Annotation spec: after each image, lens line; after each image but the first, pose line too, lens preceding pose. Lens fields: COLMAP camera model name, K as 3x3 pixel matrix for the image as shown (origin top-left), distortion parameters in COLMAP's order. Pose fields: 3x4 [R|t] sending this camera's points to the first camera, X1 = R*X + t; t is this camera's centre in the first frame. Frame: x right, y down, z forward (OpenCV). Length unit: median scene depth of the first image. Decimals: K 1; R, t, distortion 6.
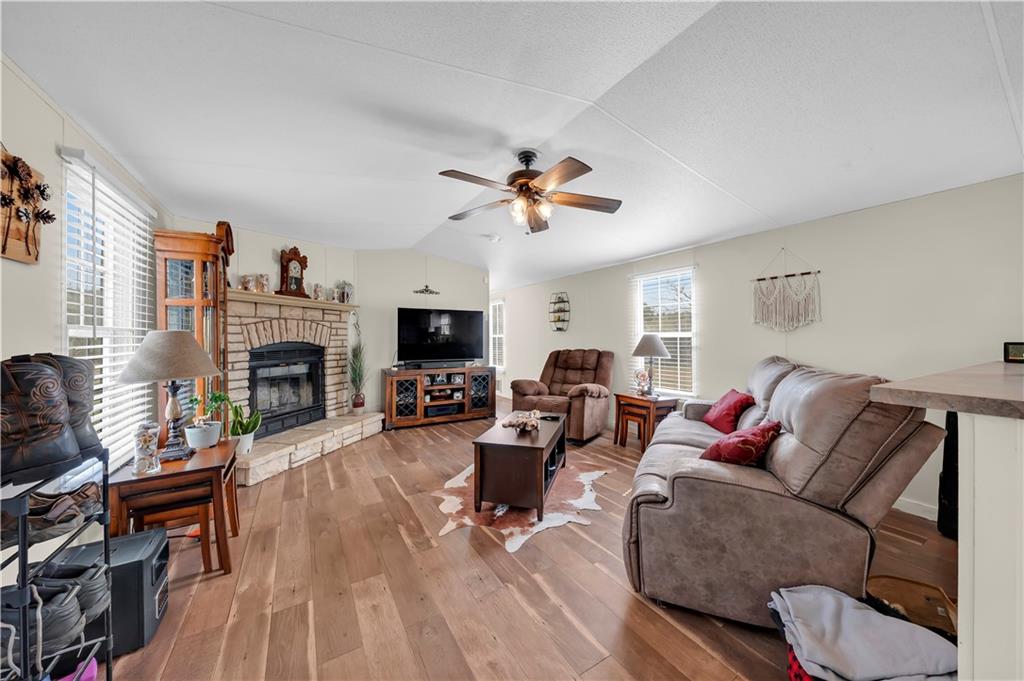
lens RADIAL K [[358.9, 0, 515.1], [0, 358.9, 333.5], [0, 0, 1]] dist [0.000112, -0.000134]
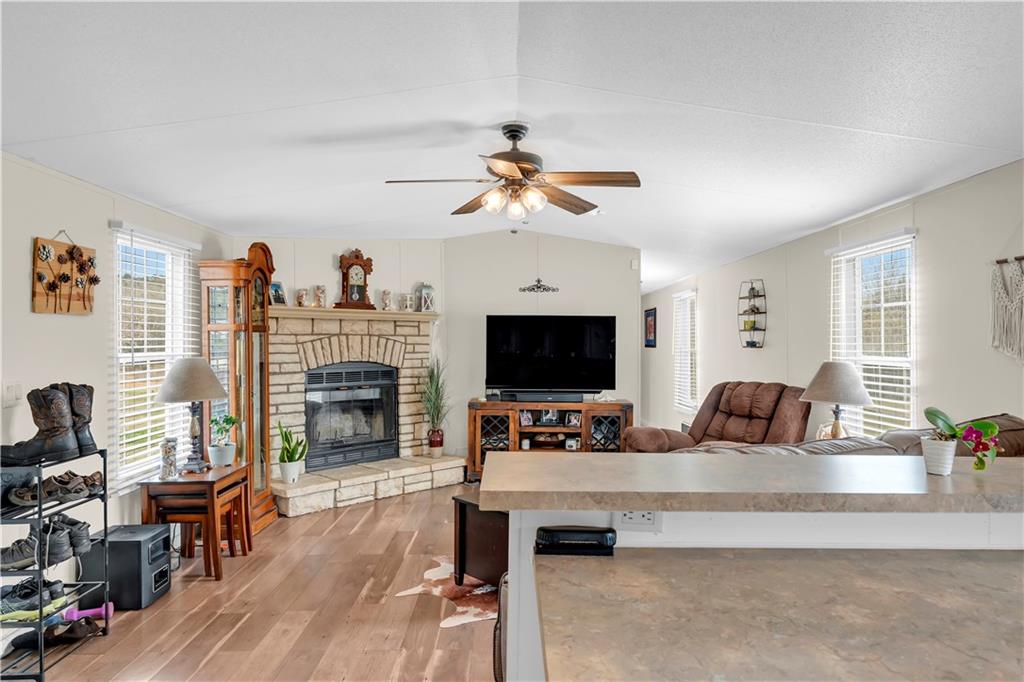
lens RADIAL K [[642.9, 0, 512.0], [0, 642.9, 341.0], [0, 0, 1]] dist [0.005342, 0.001222]
pose [[0.857040, 0.004932, -0.515227, 0.480924], [0.000221, 0.999951, 0.009940, -0.040836], [0.515251, -0.008633, 0.856996, -0.108407]]
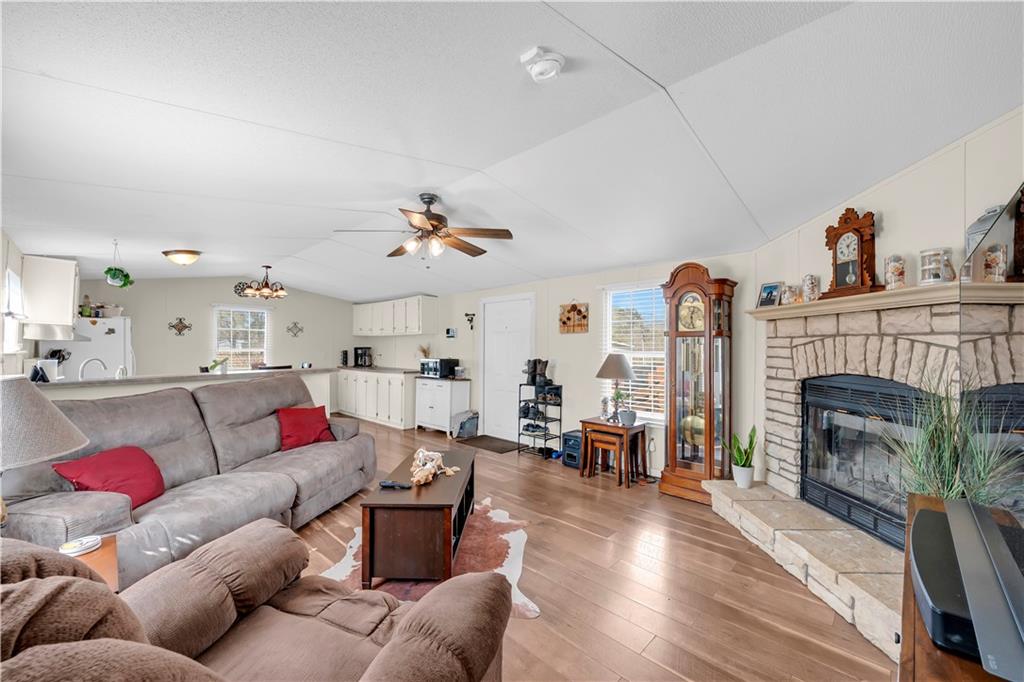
lens RADIAL K [[404.3, 0, 512.0], [0, 404.3, 341.0], [0, 0, 1]] dist [-0.000480, -0.000013]
pose [[-0.966448, -0.003202, -0.256843, 0.068840], [0.001445, 0.999839, -0.017899, -0.019995], [0.256859, -0.017669, -0.966287, 1.492867]]
